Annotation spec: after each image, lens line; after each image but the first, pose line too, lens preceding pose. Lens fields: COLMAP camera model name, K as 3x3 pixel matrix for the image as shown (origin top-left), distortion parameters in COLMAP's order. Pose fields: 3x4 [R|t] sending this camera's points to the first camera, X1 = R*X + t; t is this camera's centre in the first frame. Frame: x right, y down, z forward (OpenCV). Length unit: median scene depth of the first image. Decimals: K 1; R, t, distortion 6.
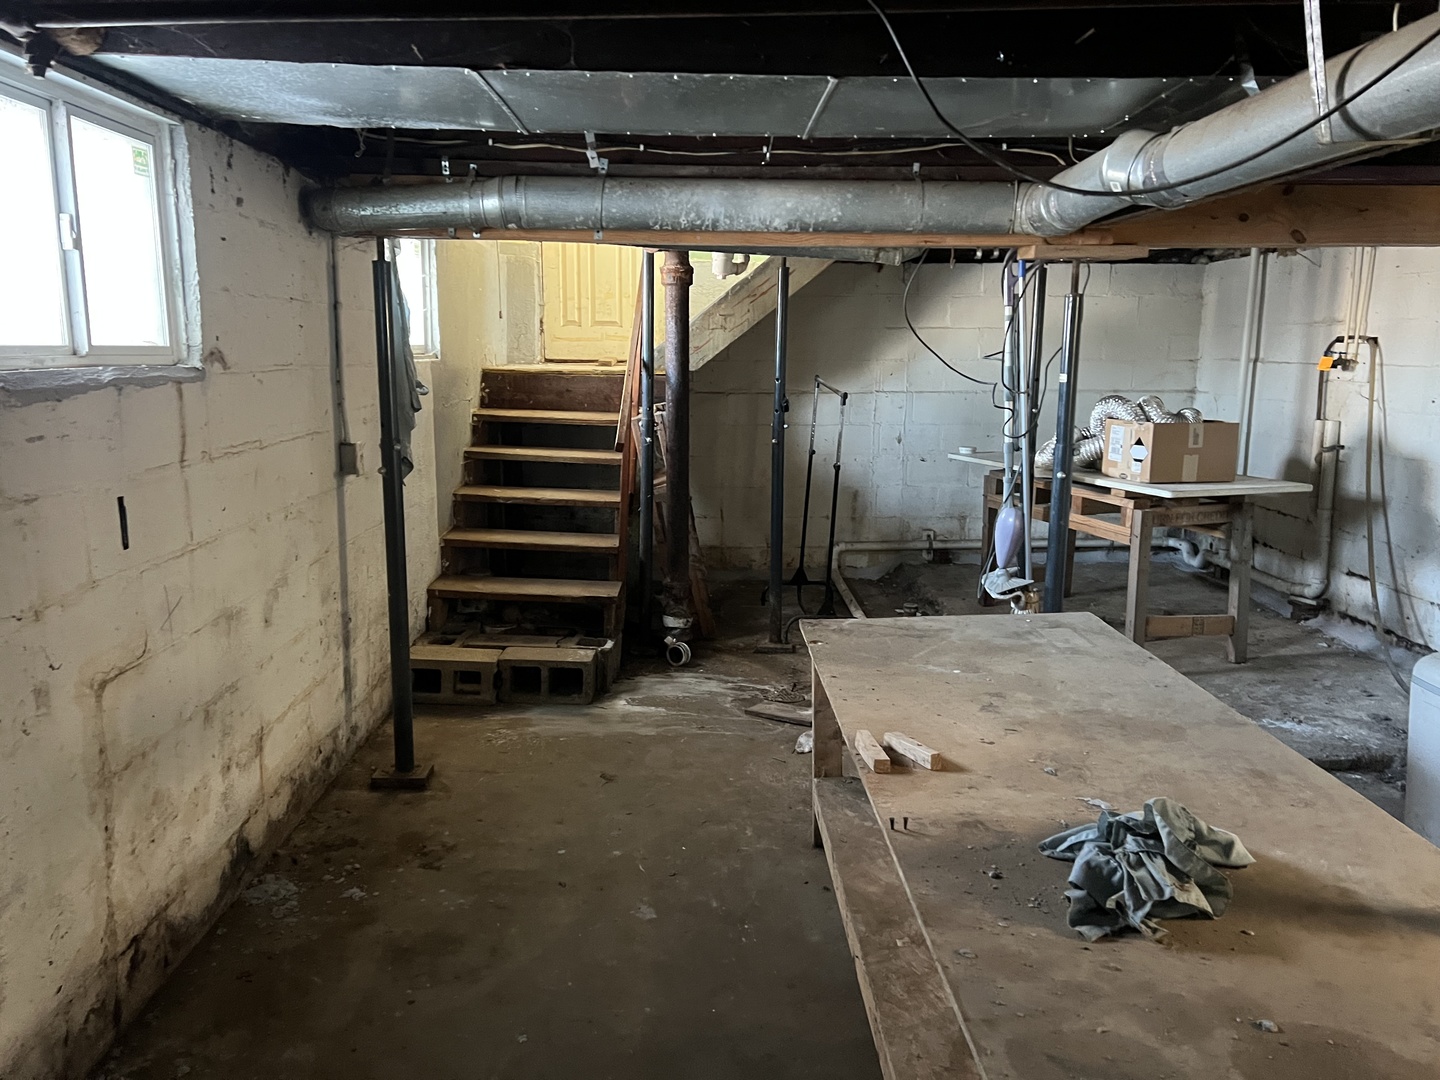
lens RADIAL K [[1070.5, 0, 720.4], [0, 1070.5, 539.8], [0, 0, 1]] dist [0.034378, -0.039627]
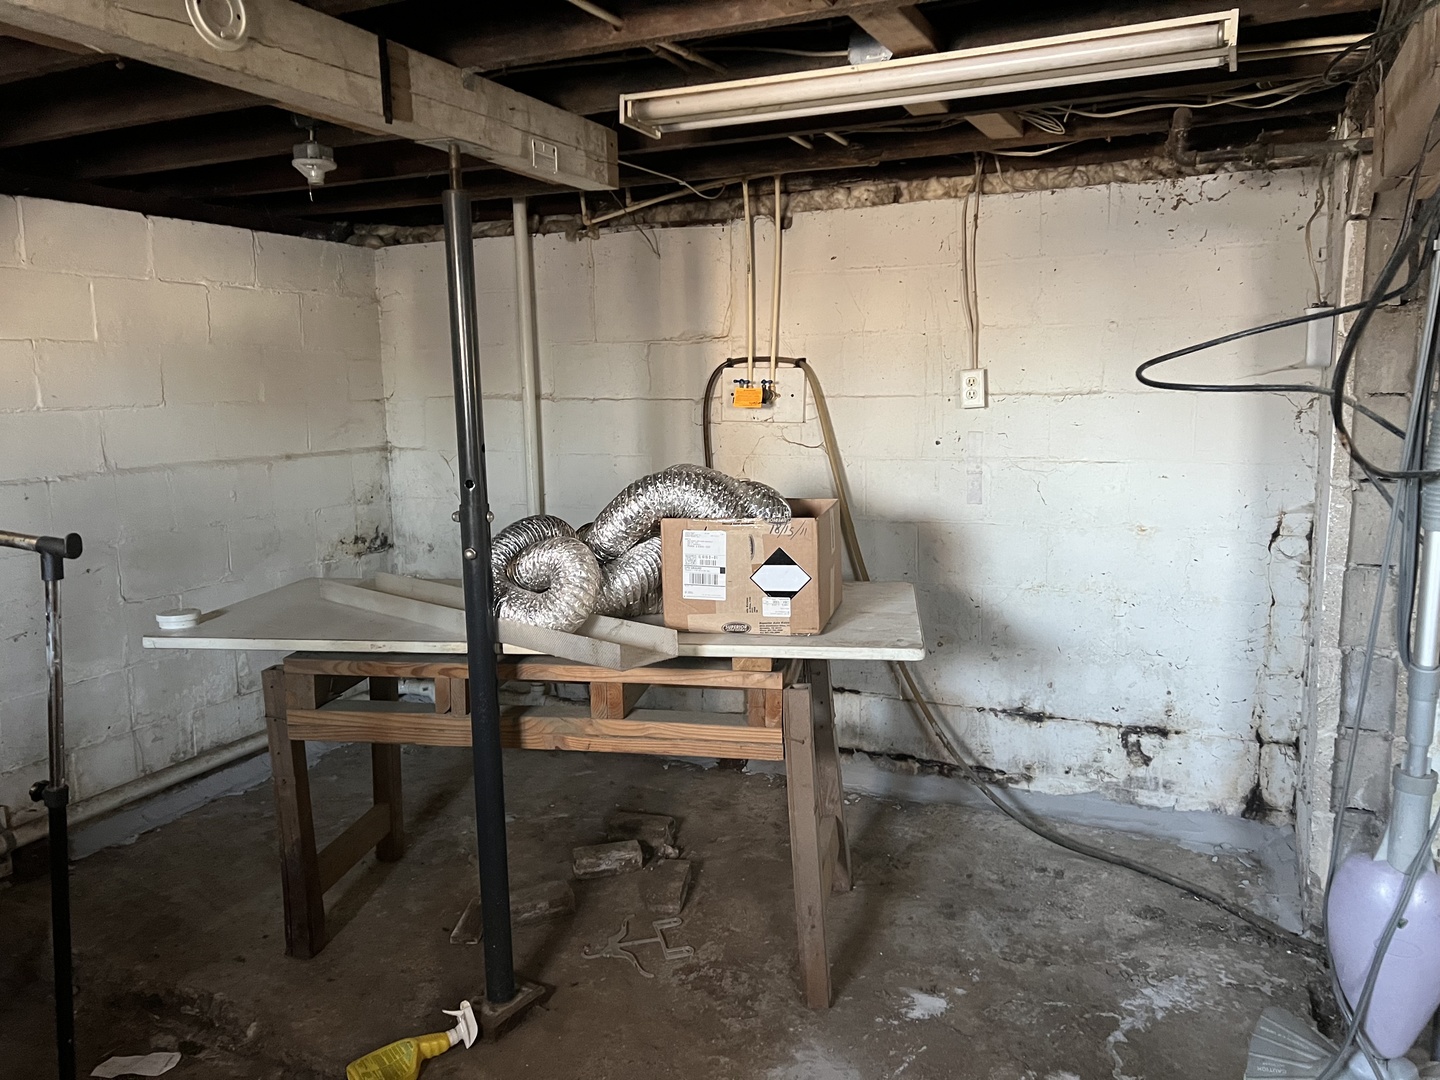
lens RADIAL K [[1070.5, 0, 724.6], [0, 1070.5, 533.7], [0, 0, 1]] dist [0.034378, -0.039627]
pose [[0.443593, -0.136104, 0.885834, -0.057704], [0.174293, 0.982632, 0.063697, -0.131080], [-0.879117, 0.126139, 0.459610, 0.751711]]
